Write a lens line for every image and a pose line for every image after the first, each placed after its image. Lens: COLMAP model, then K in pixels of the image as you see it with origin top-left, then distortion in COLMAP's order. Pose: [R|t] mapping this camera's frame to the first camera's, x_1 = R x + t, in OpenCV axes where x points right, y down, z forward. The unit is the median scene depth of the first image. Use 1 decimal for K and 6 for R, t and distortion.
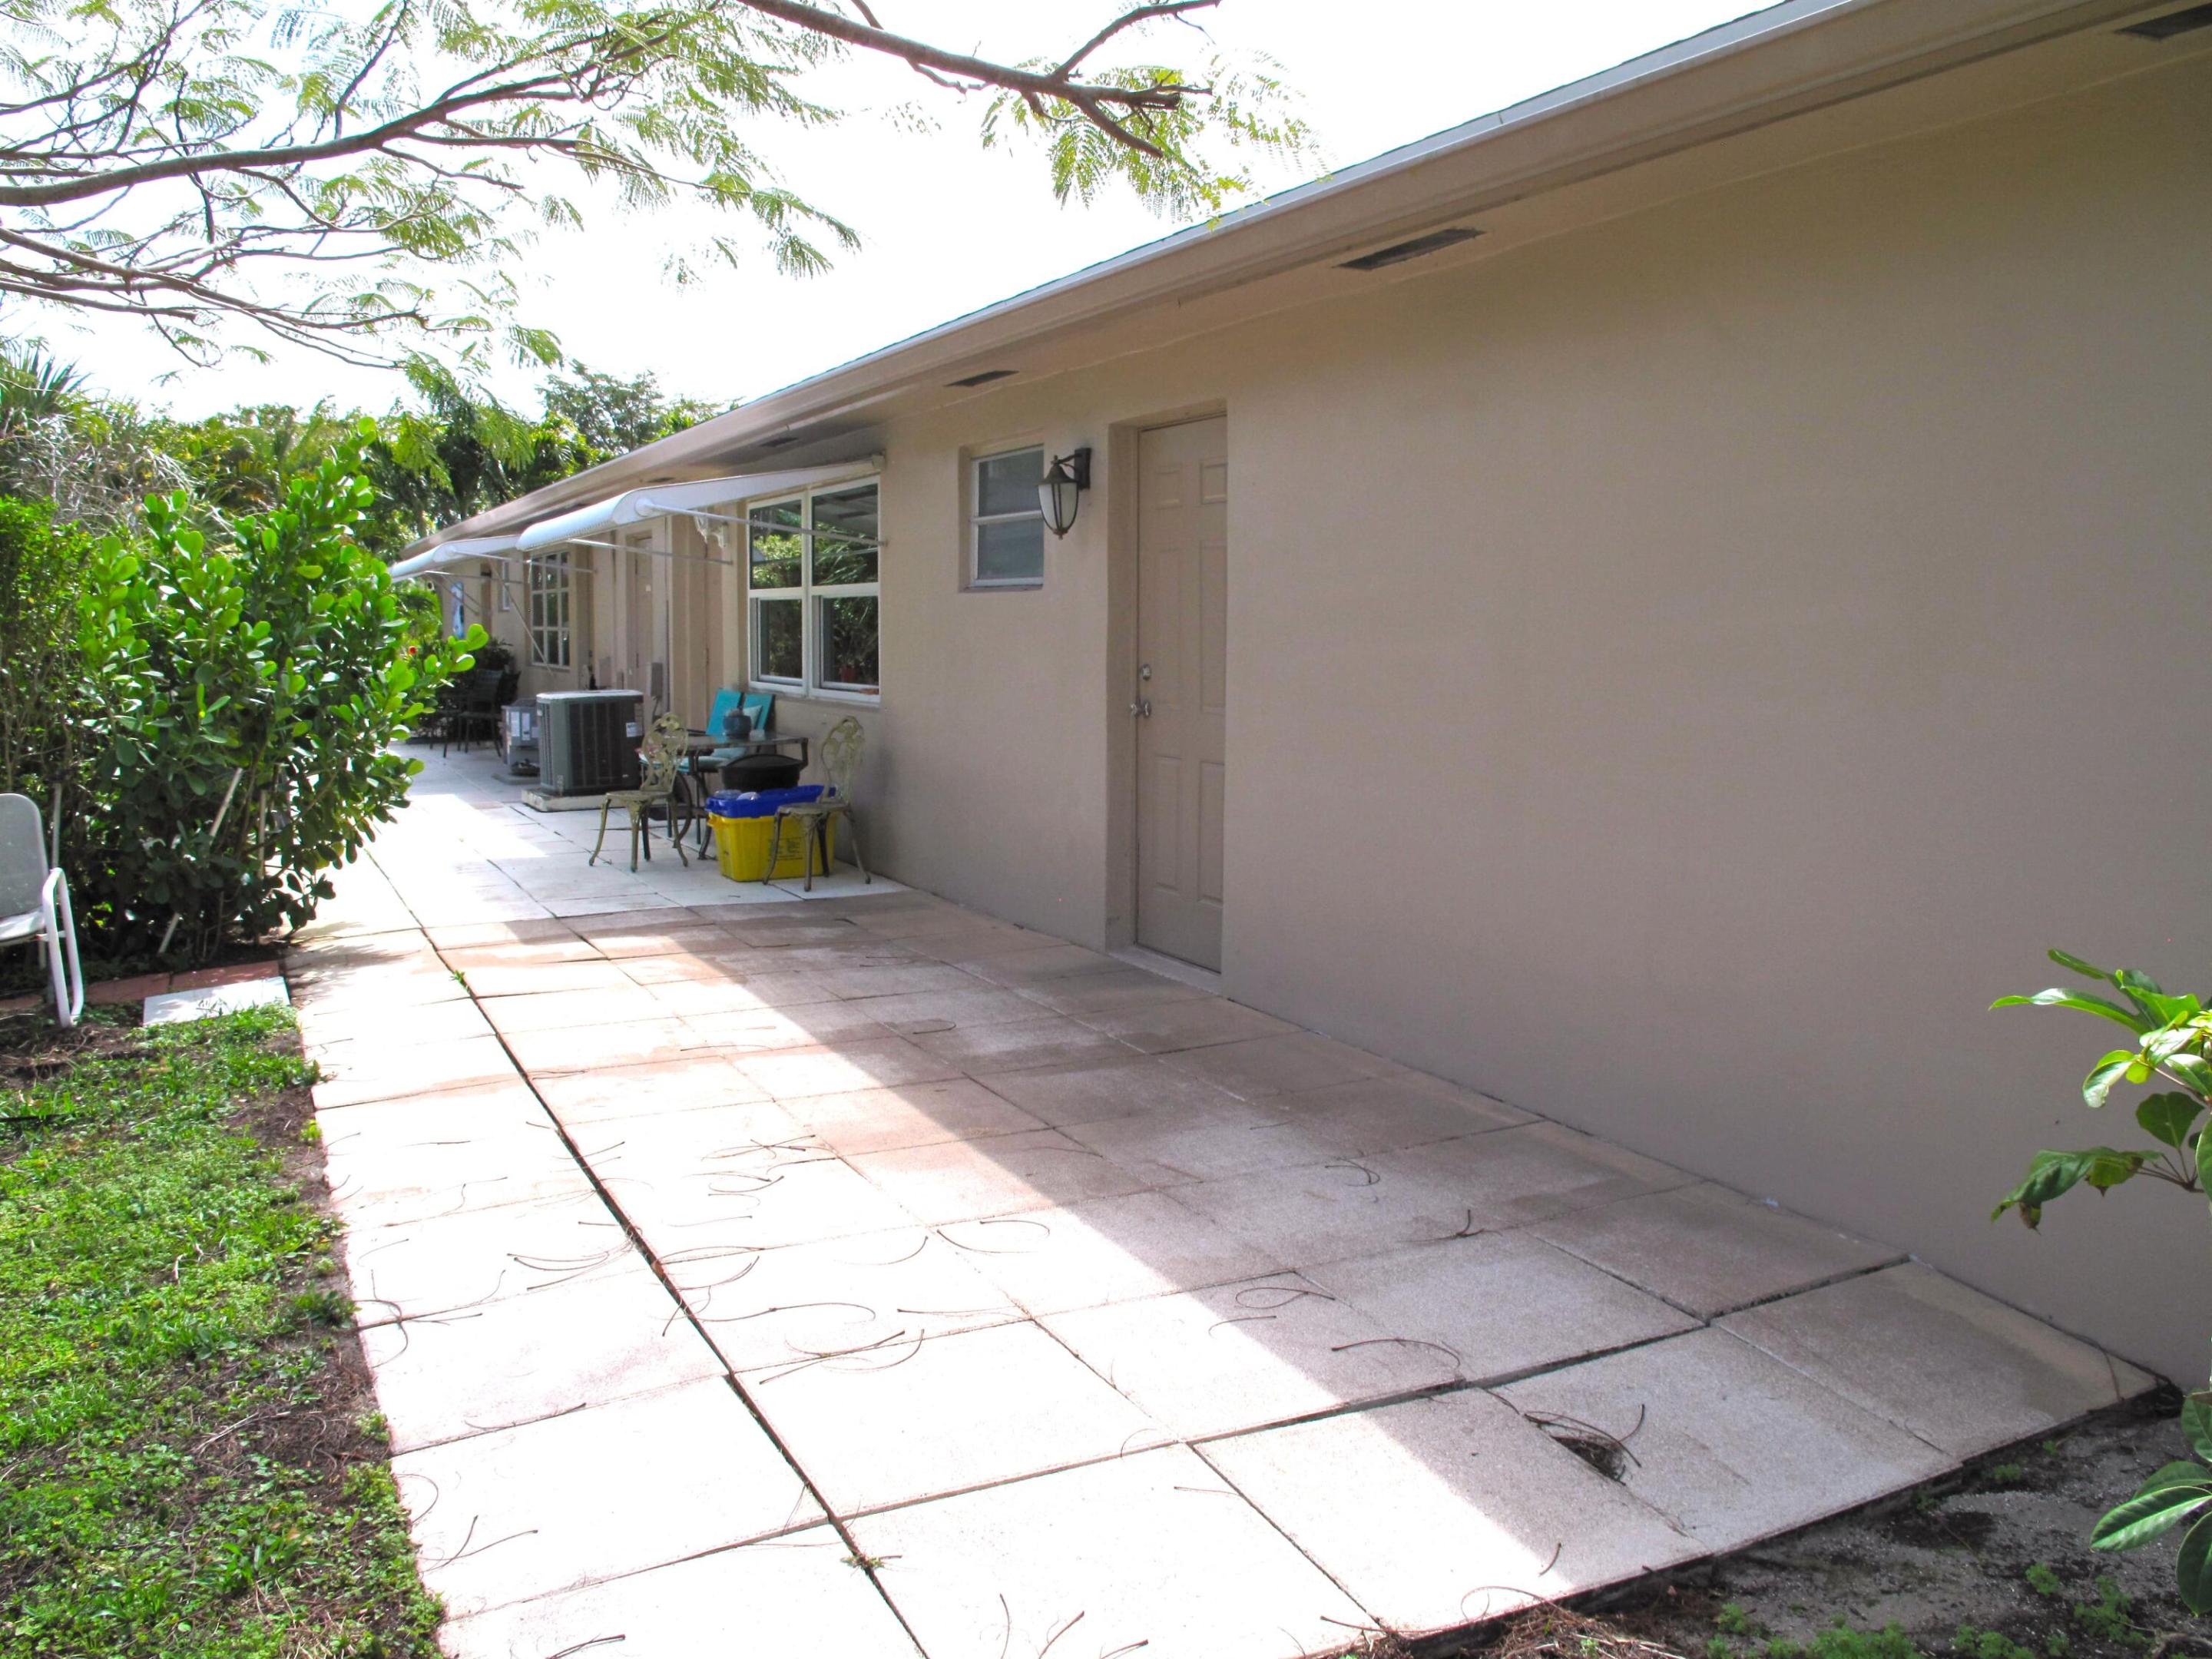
lens RADIAL K [[1837.7, 0, 1106.6], [0, 1837.7, 817.8], [0, 0, 1]] dist [-0.147580, 0.108993]
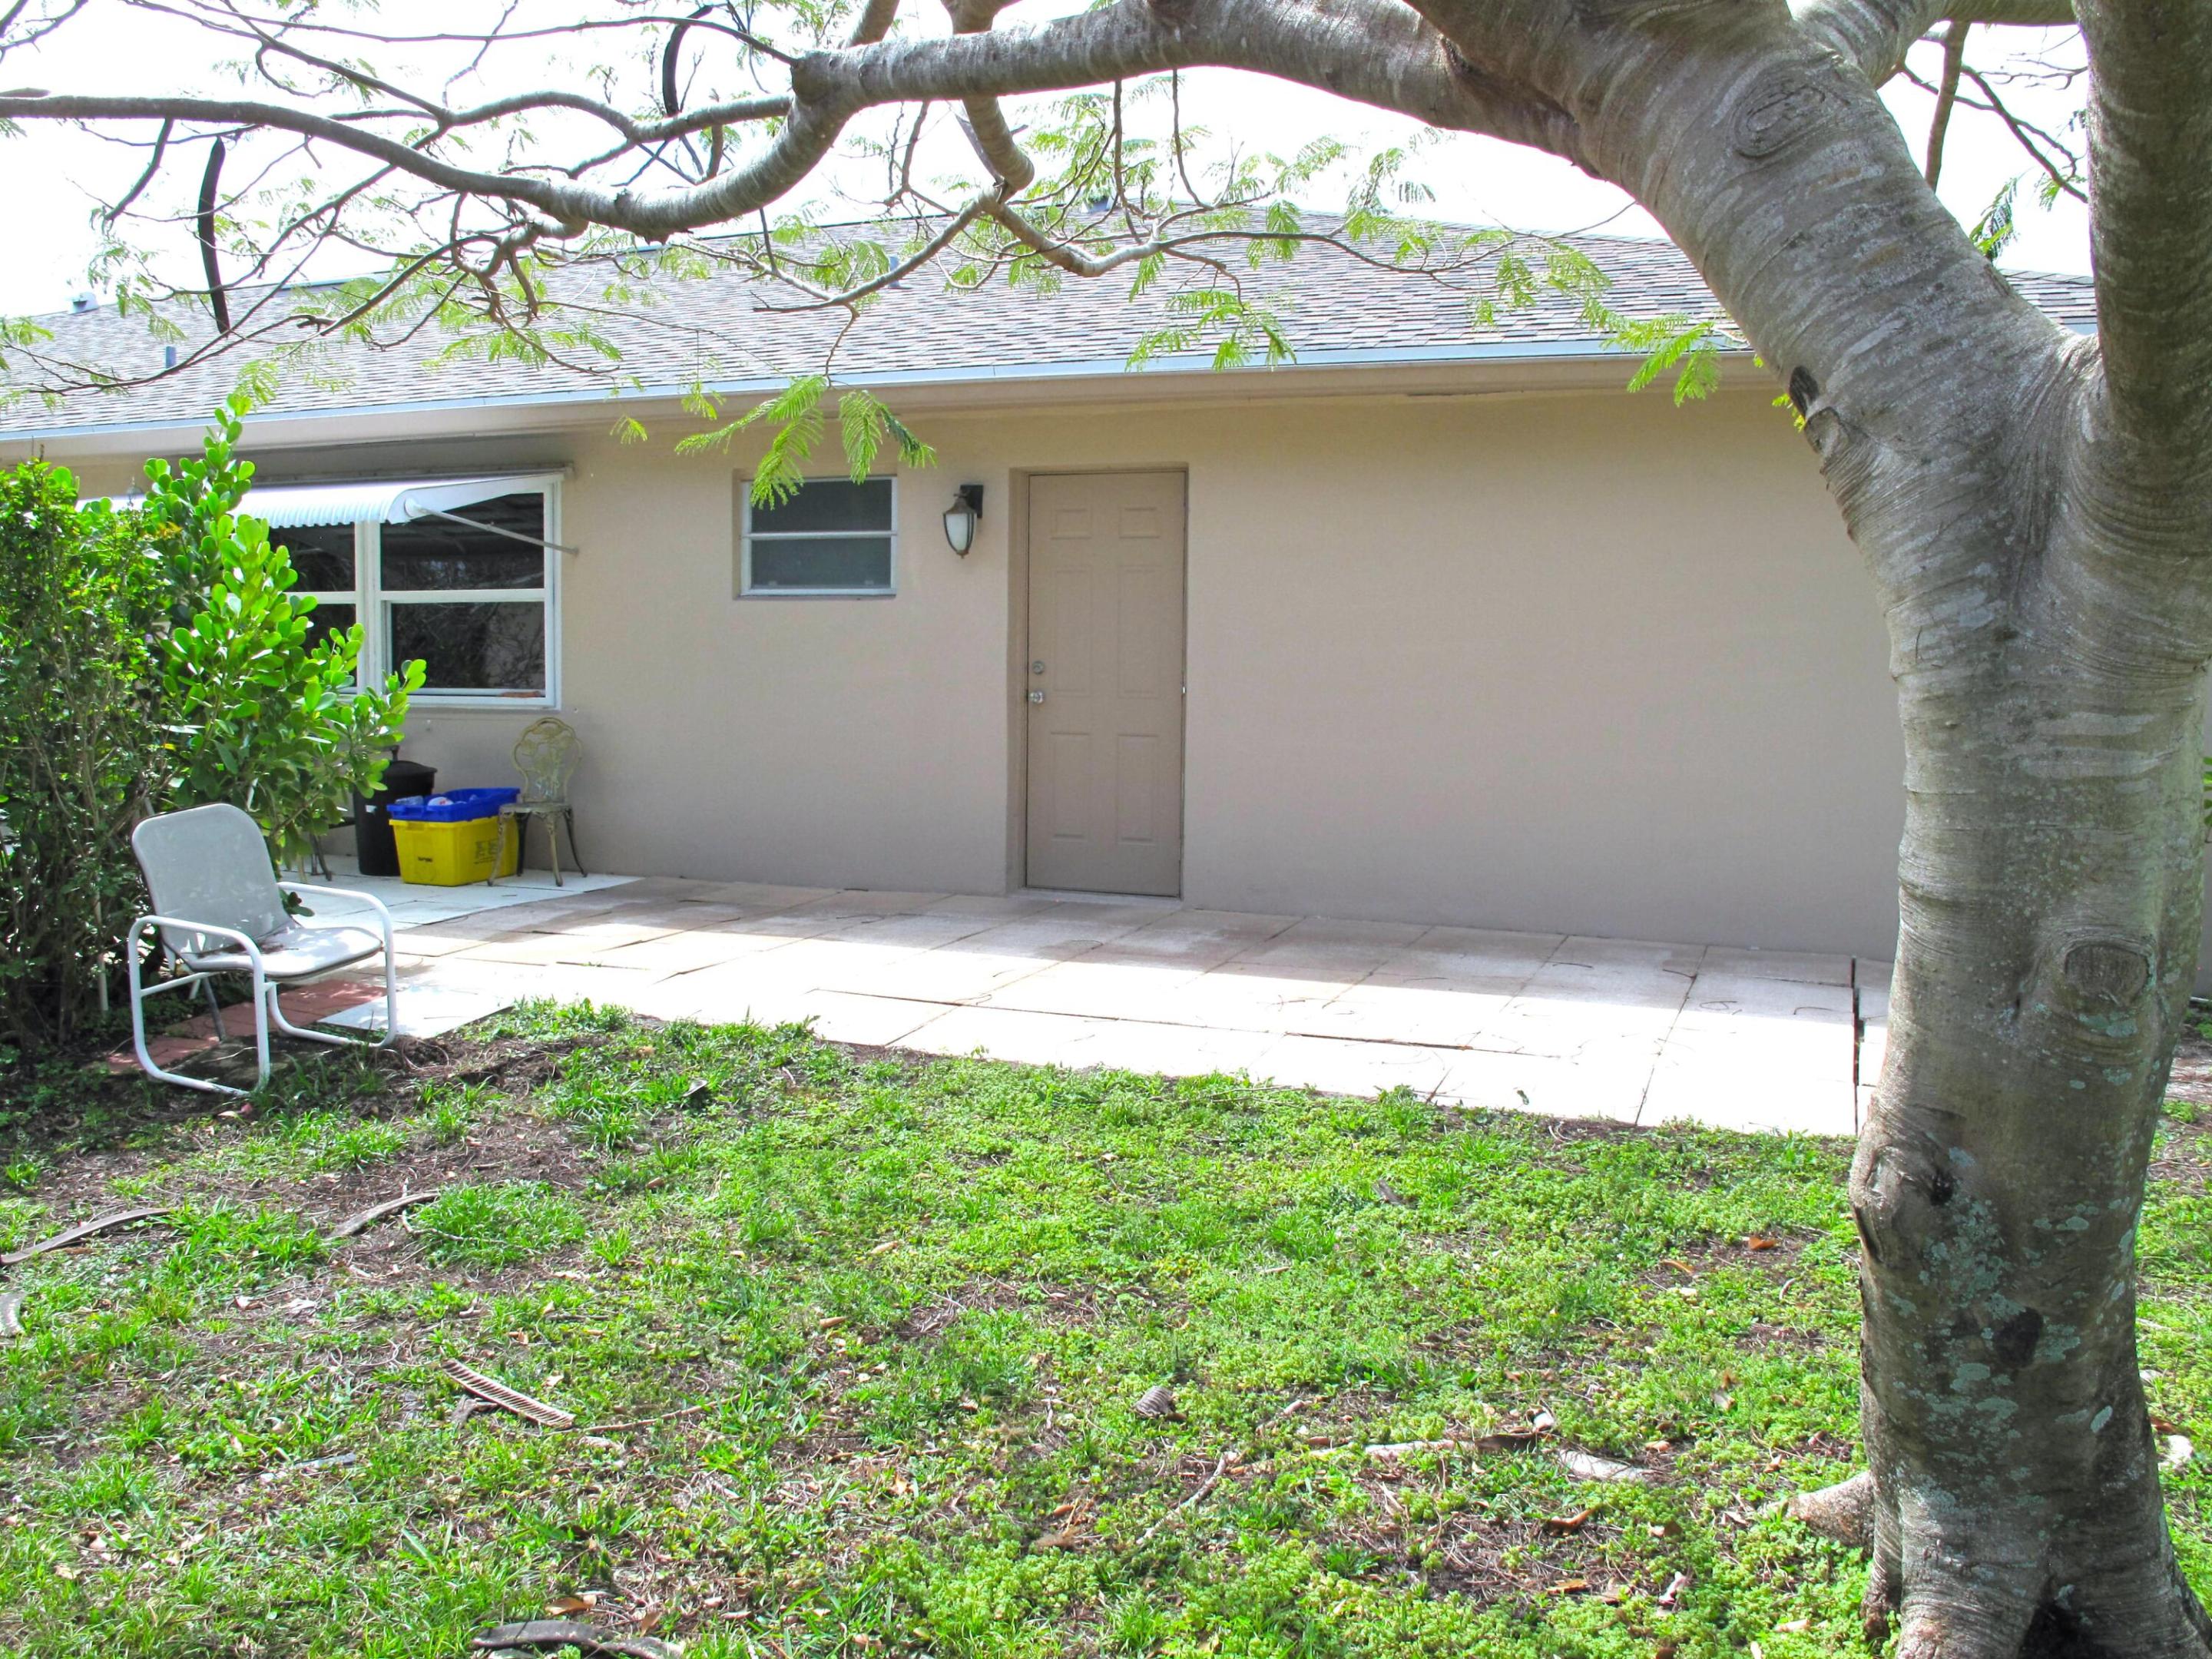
lens RADIAL K [[1837.7, 0, 1106.6], [0, 1837.7, 817.8], [0, 0, 1]] dist [-0.147580, 0.108993]
pose [[0.734933, -0.058591, 0.675603, -0.385808], [0.064305, 0.997793, 0.016581, 0.002711], [-0.675083, 0.031259, 0.737079, 0.023271]]
